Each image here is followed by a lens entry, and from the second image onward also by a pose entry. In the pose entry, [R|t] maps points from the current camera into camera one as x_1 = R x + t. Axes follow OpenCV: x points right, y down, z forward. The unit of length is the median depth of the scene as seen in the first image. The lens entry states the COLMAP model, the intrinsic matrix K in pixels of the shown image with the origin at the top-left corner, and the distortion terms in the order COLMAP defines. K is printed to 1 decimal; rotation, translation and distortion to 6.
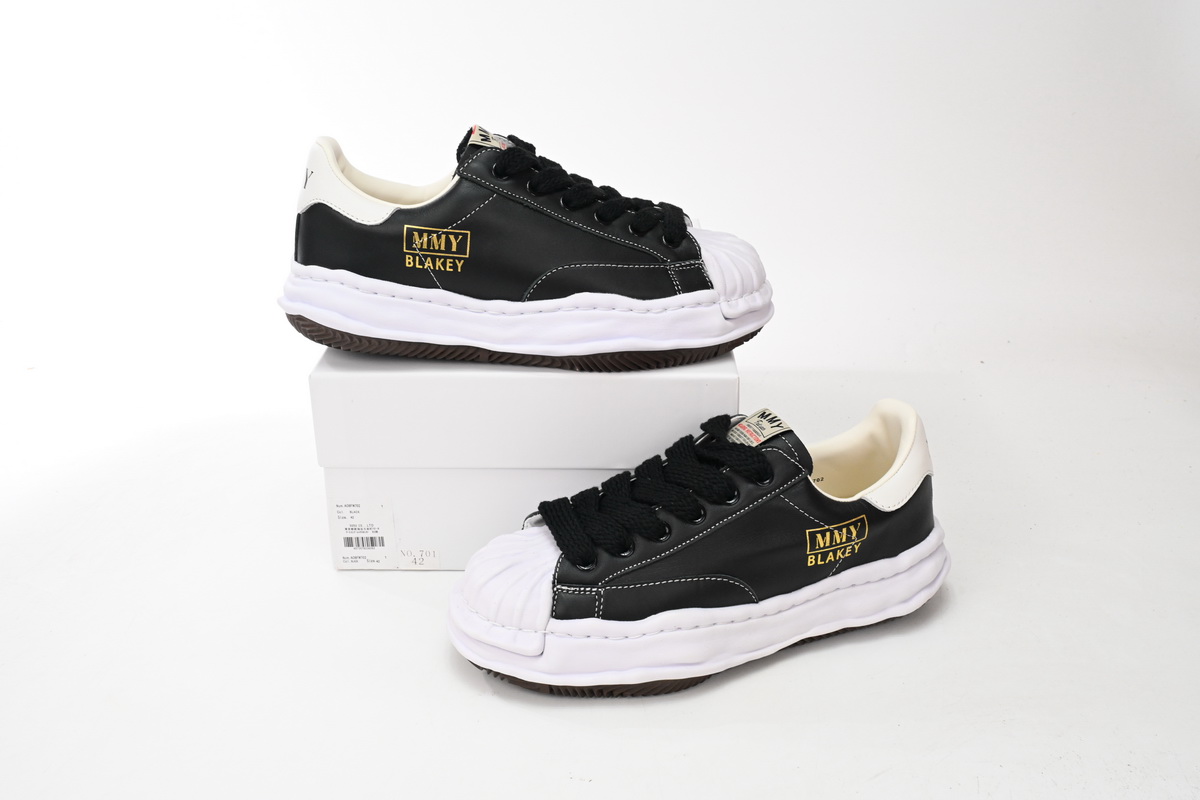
lens RADIAL K [[1279.0, 0, 602.7], [0, 1279.0, 405.1], [0, 0, 1]] dist [-0.034254, 0.000000]
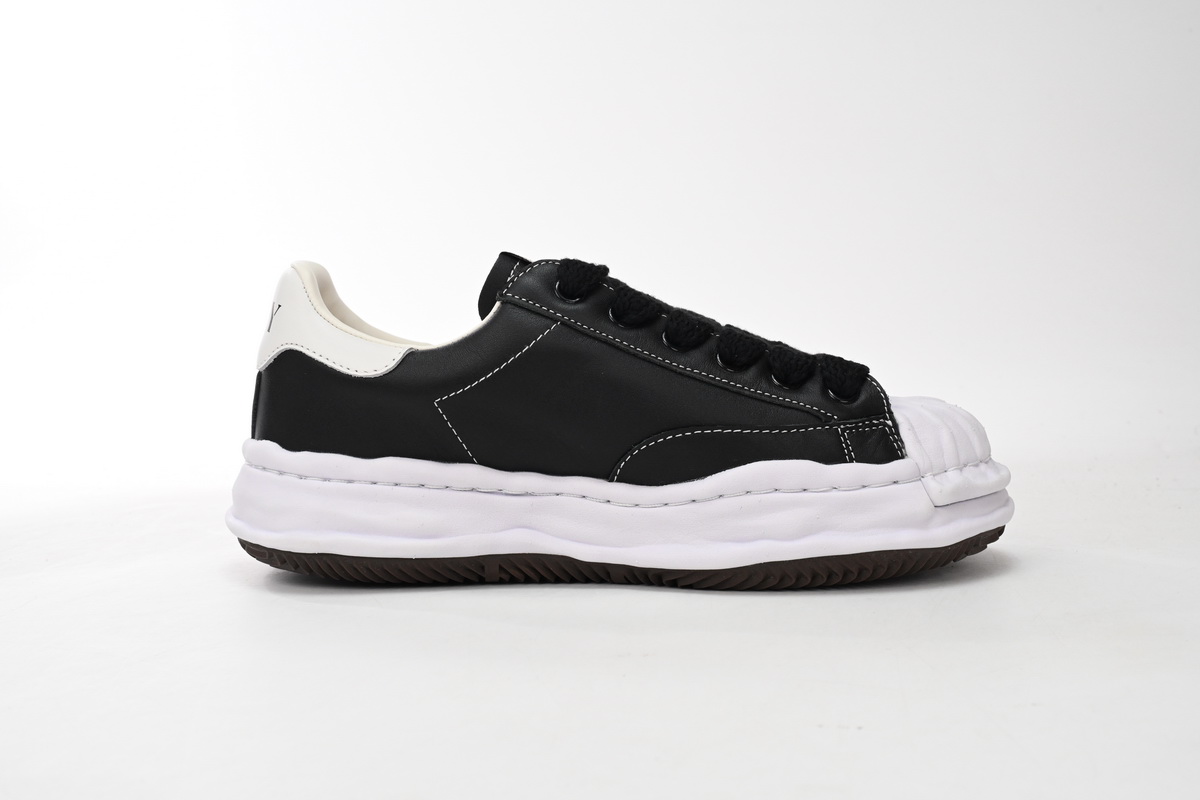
lens RADIAL K [[1381.9, 0, 598.6], [0, 1381.9, 398.8], [0, 0, 1]] dist [0.018188, 0.000000]
pose [[0.999898, -0.005062, 0.013368, -0.068797], [0.007193, 0.986346, -0.164532, -0.007880], [-0.012353, 0.164611, 0.986281, 0.275810]]
